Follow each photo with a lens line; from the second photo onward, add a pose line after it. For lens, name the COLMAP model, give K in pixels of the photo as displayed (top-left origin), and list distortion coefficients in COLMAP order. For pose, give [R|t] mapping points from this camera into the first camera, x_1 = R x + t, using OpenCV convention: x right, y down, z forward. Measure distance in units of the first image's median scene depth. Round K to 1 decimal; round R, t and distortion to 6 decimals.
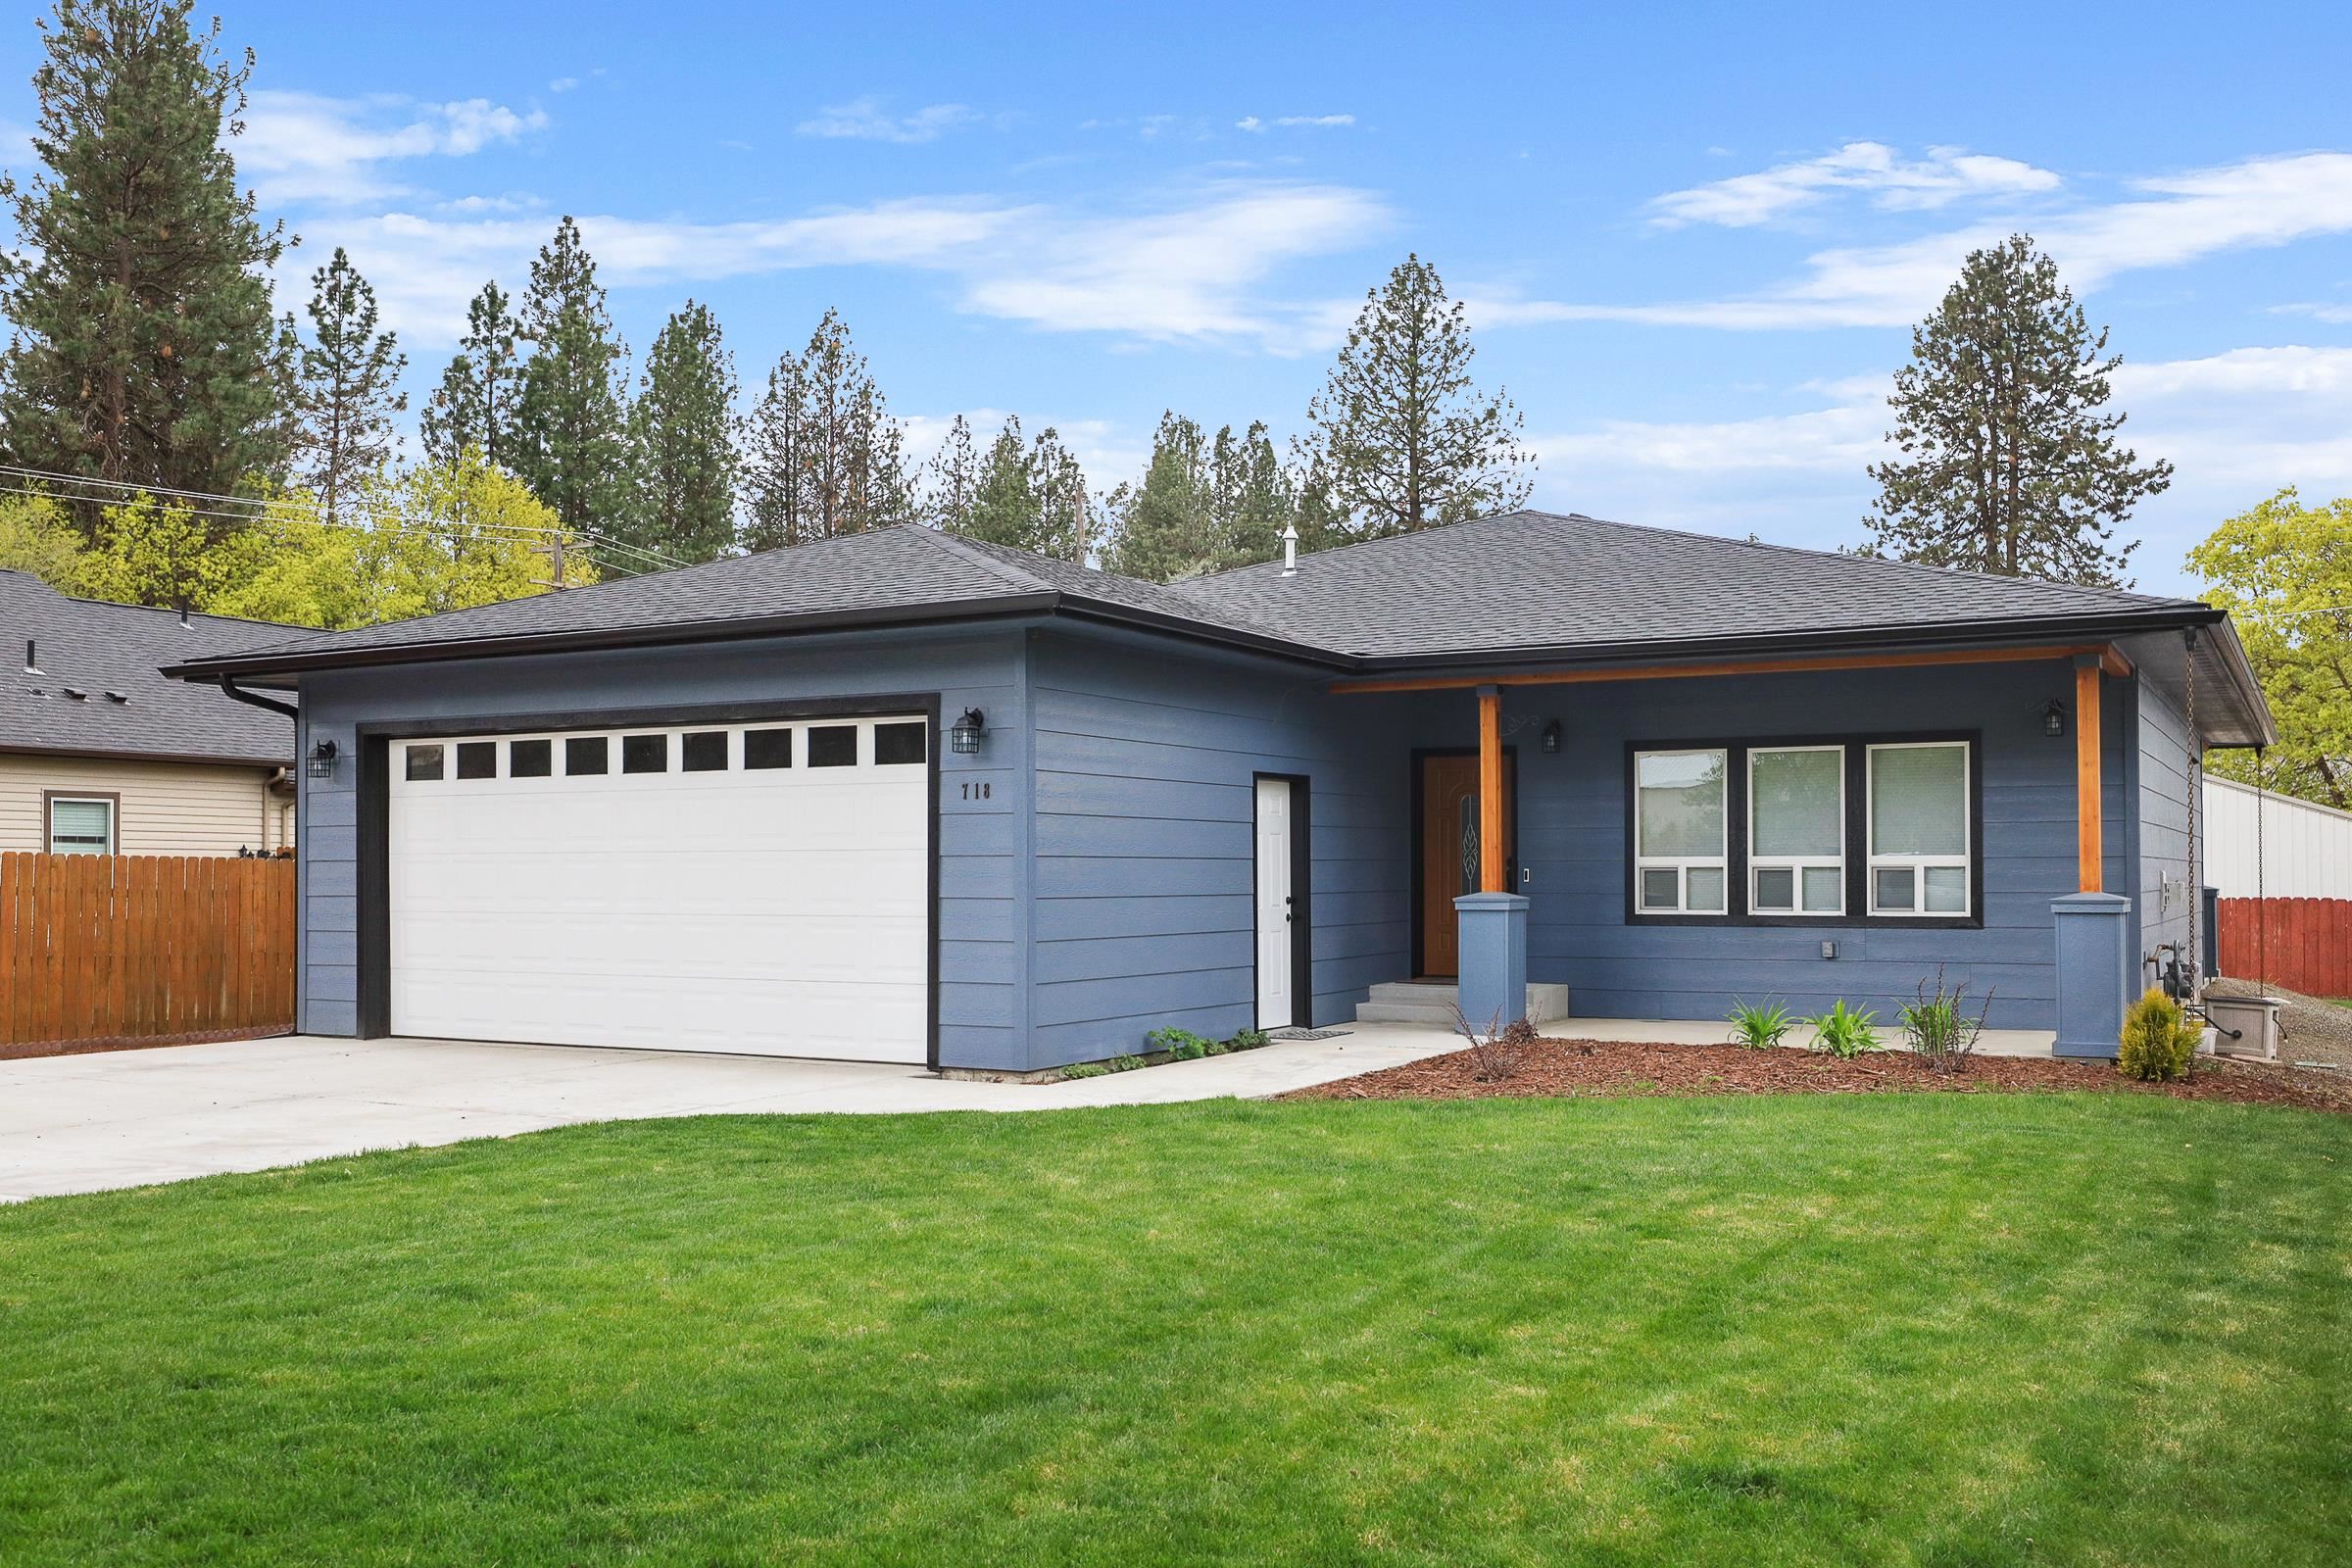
lens RADIAL K [[2088.5, 0, 1143.2], [0, 2088.5, 865.9], [0, 0, 1]] dist [0.007336, -0.011499]
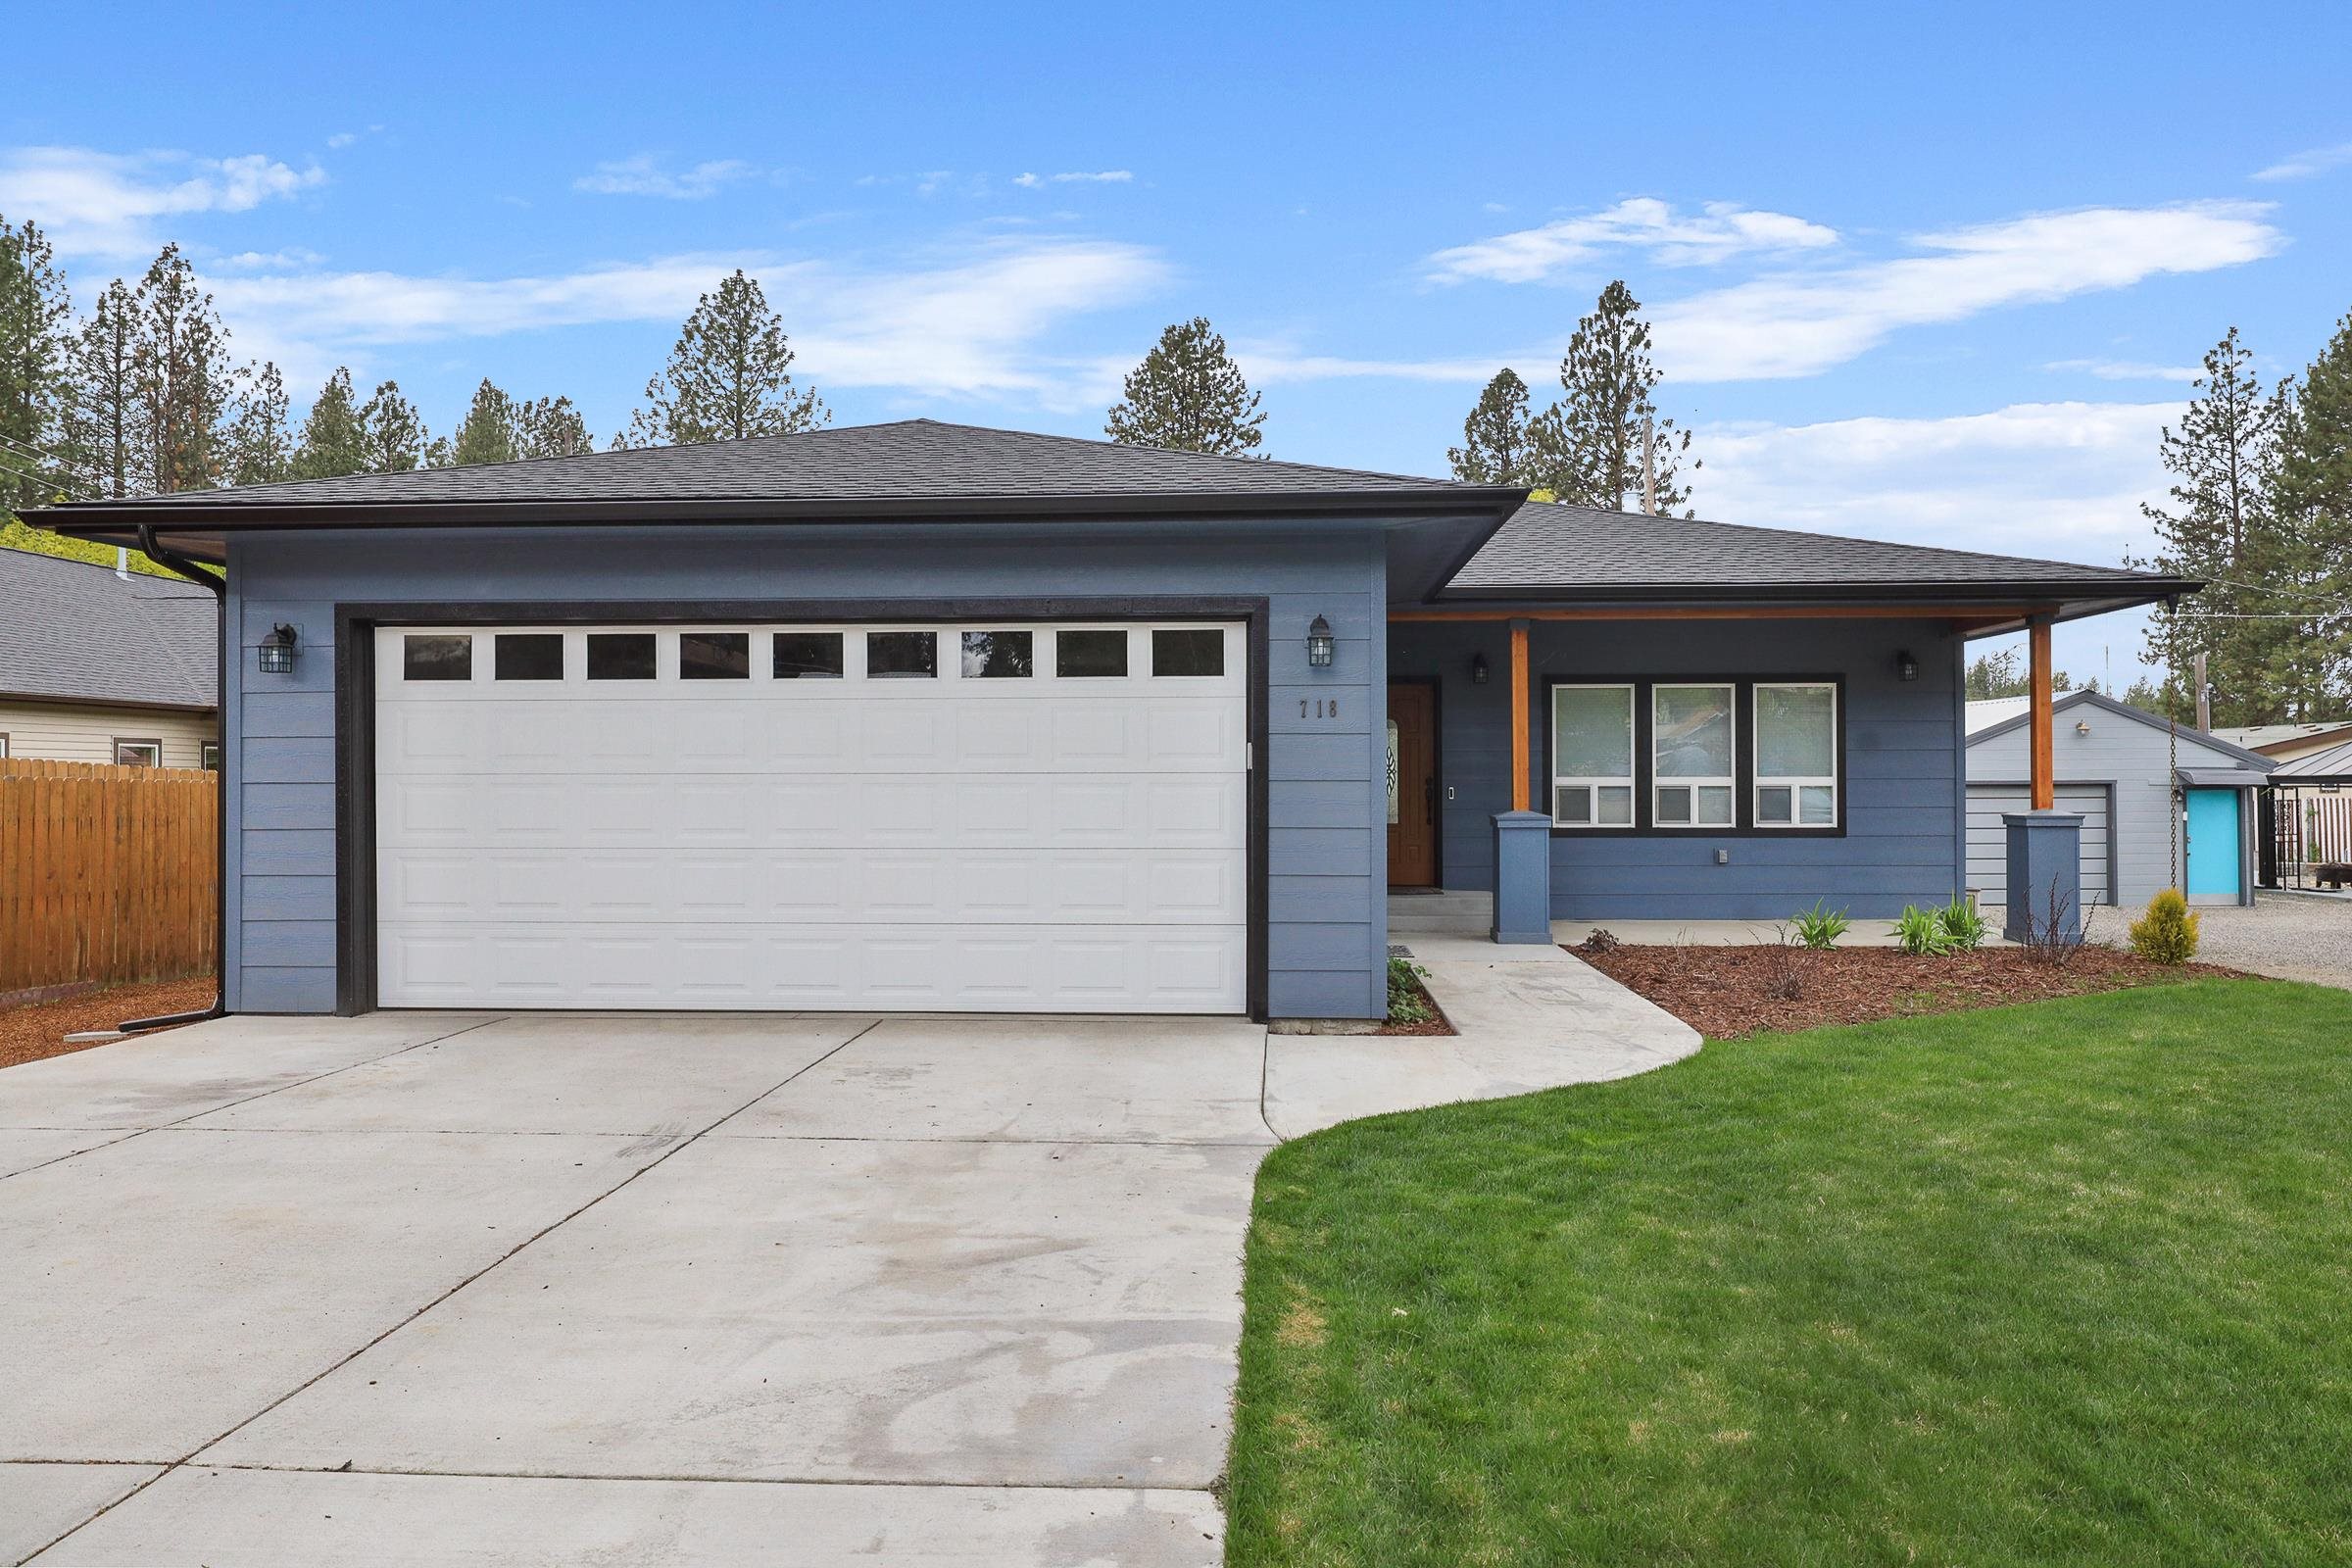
lens RADIAL K [[1600.0, 0, 1175.3], [0, 1600.0, 774.6], [0, 0, 1]] dist [0.005154, -0.006580]
pose [[0.894584, 0.000947, 0.446898, -0.349372], [-0.001323, 0.999999, 0.000531, -0.006107], [-0.446897, -0.001066, 0.894585, 0.325359]]
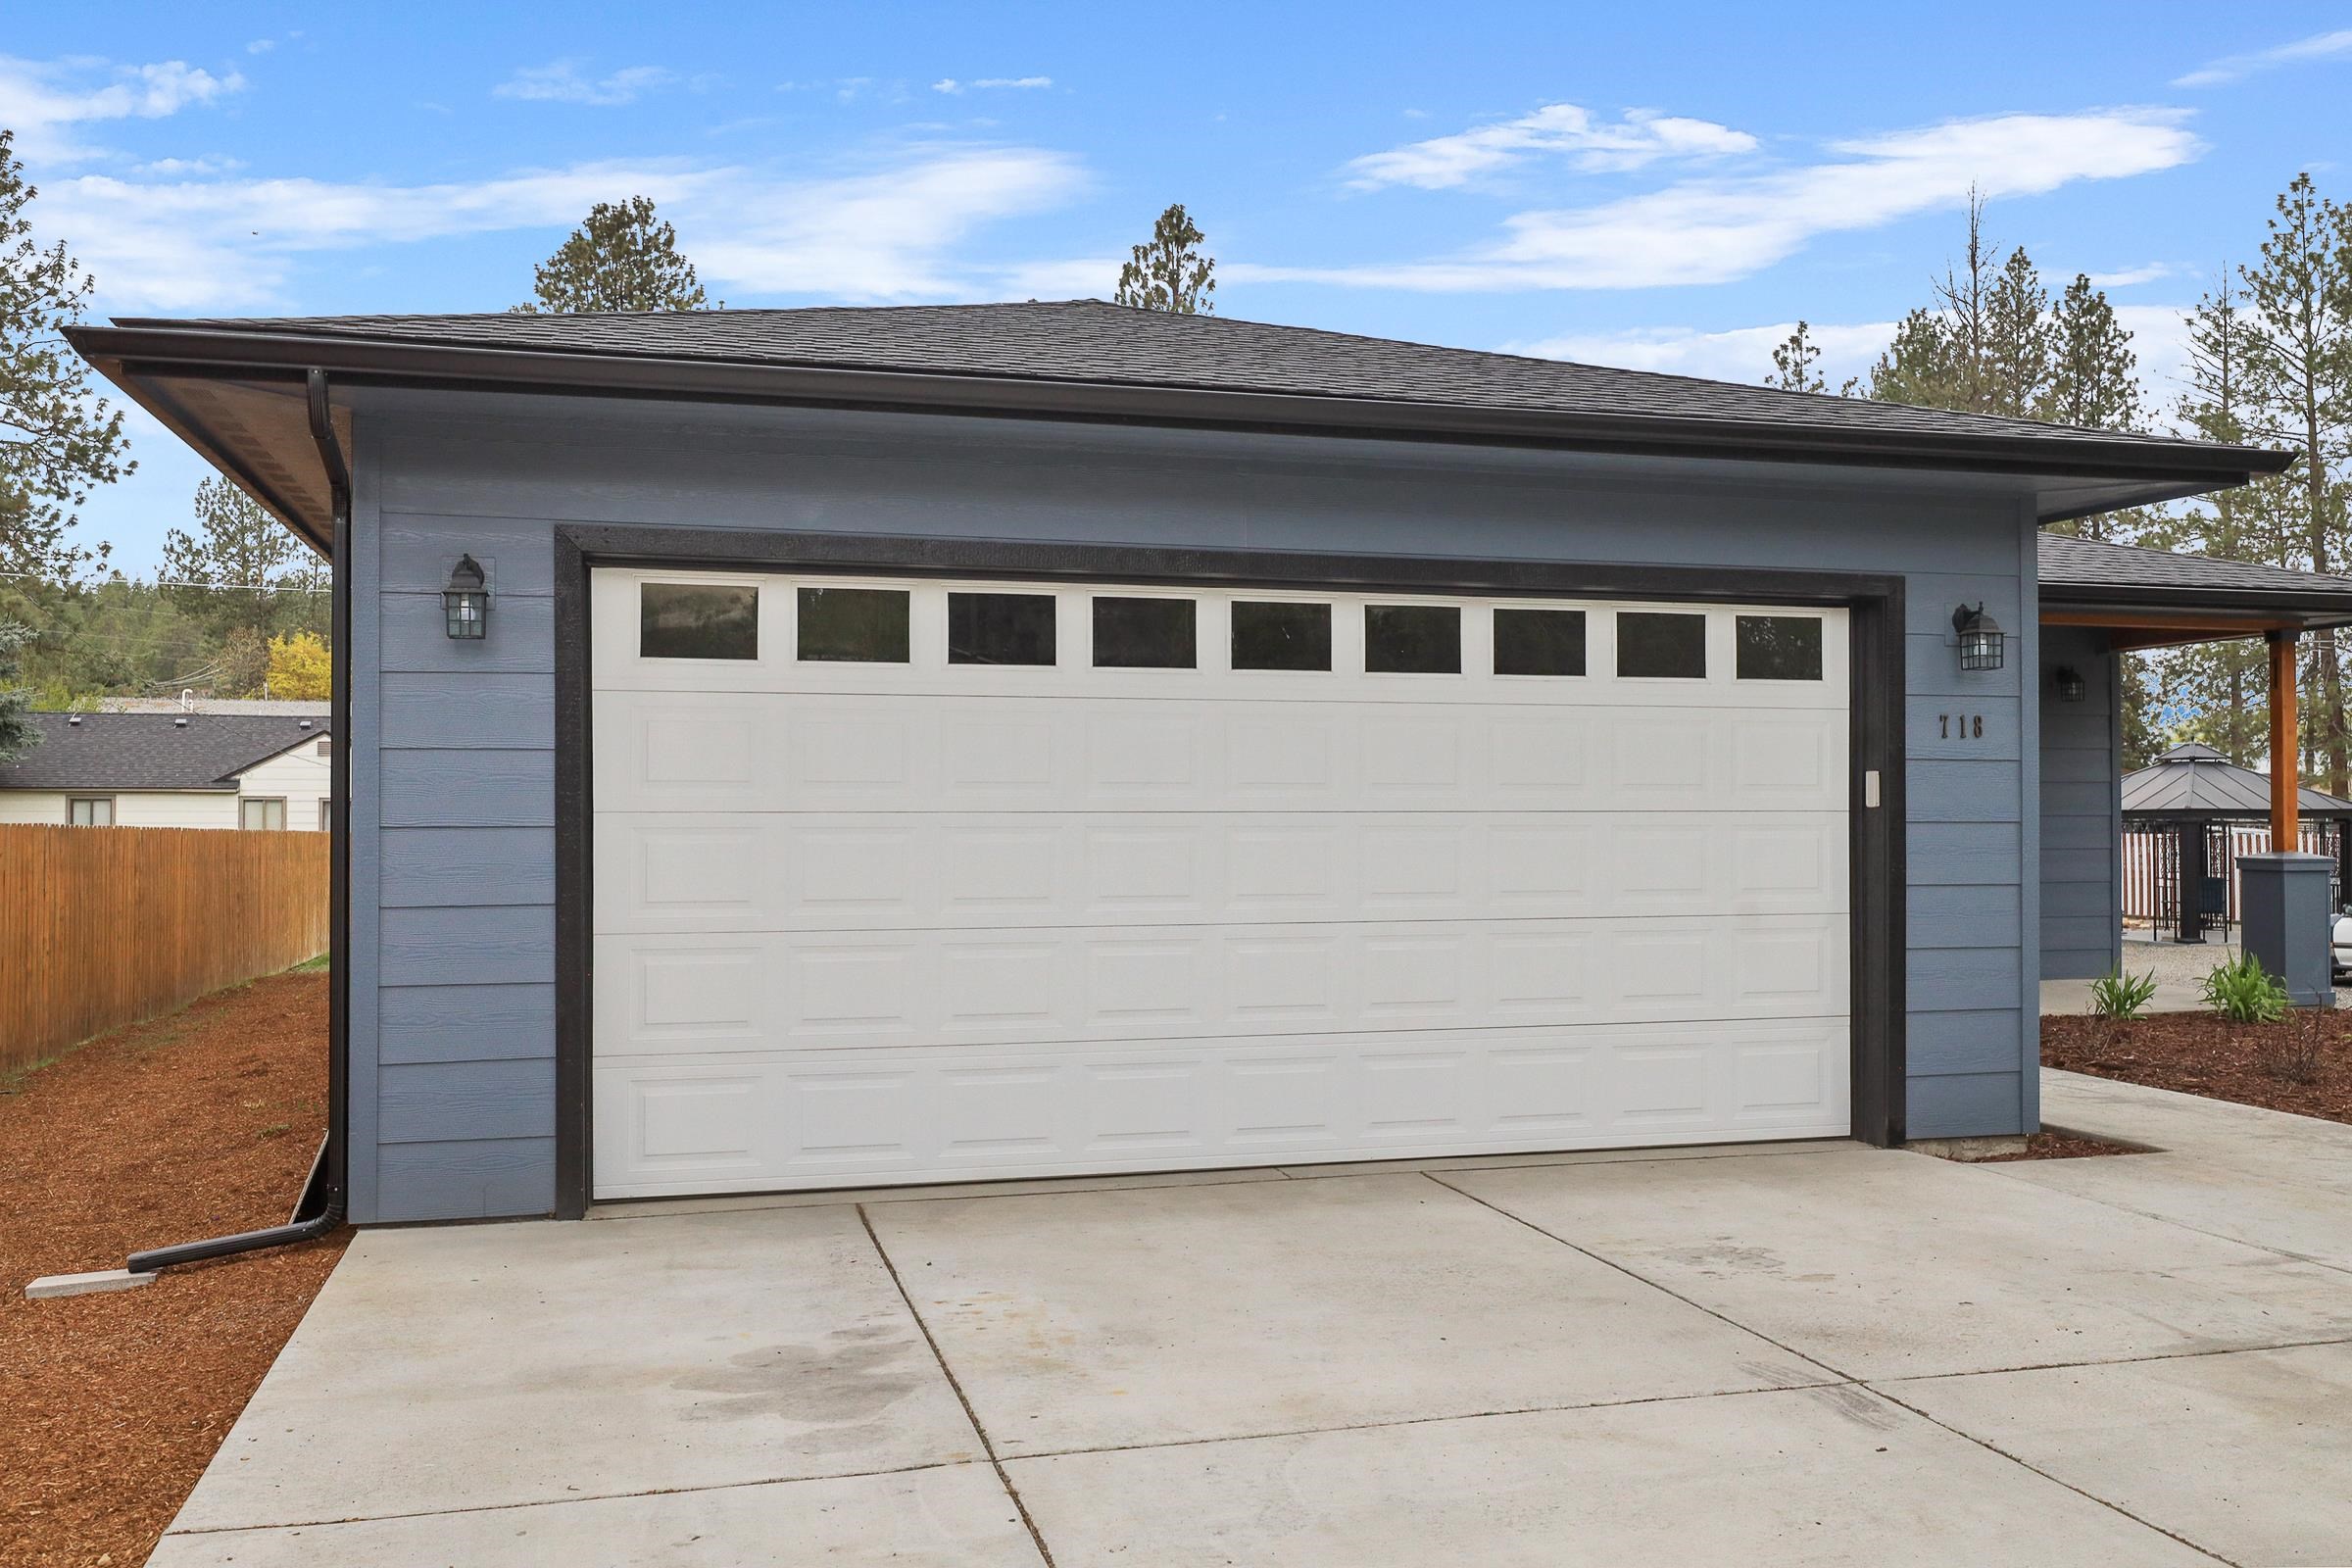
lens RADIAL K [[2001.7, 0, 1180.4], [0, 2001.7, 790.4], [0, 0, 1]] dist [0.007343, -0.019163]
pose [[0.695976, 0.006751, 0.718034, -0.571482], [-0.004159, 0.999977, -0.005370, -0.008400], [-0.718053, 0.000751, 0.695988, 0.575836]]
